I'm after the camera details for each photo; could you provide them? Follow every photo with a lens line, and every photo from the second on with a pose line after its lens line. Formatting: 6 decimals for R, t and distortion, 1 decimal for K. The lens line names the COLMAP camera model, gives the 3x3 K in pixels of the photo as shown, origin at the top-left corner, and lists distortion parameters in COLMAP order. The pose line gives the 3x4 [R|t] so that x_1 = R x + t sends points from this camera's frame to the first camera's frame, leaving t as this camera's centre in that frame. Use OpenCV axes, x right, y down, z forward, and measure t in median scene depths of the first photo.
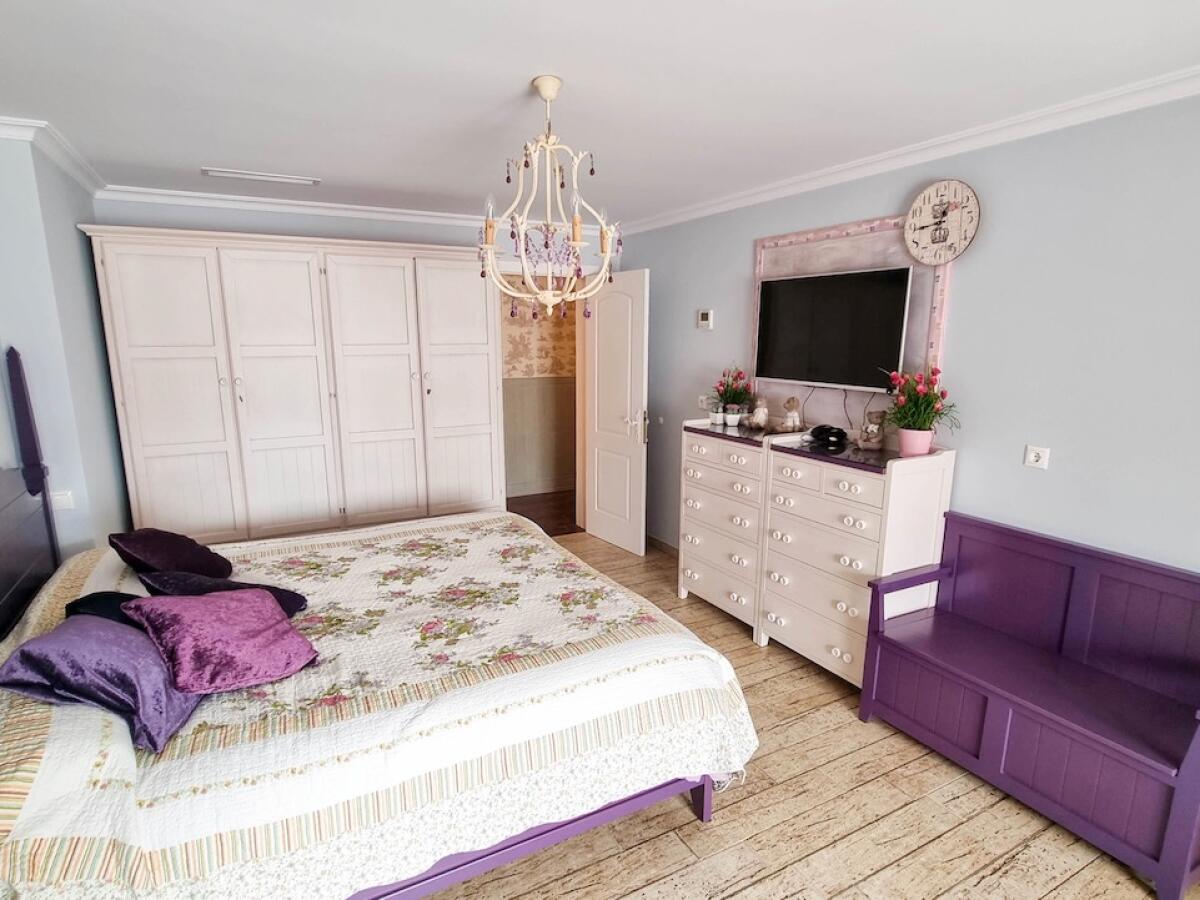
lens RADIAL K [[647.6, 0, 594.9], [0, 647.6, 454.2], [0, 0, 1]] dist [0.000819, 0.000280]
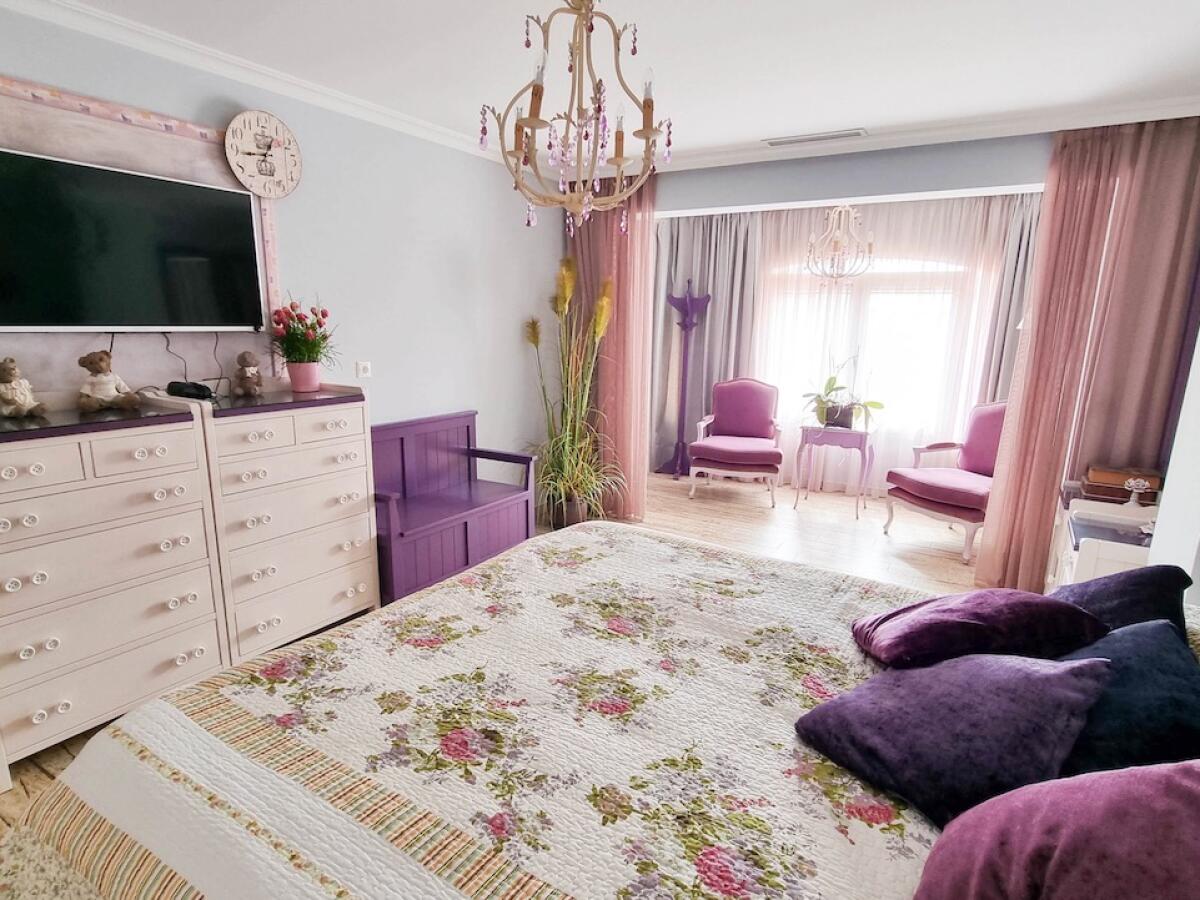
lens RADIAL K [[647.6, 0, 598.7], [0, 647.6, 452.7], [0, 0, 1]] dist [0.000819, 0.000280]
pose [[-0.483731, -0.188495, 0.854678, -0.662619], [0.144985, 0.945782, 0.290647, -0.139474], [-0.863124, 0.264510, -0.430175, 1.115015]]
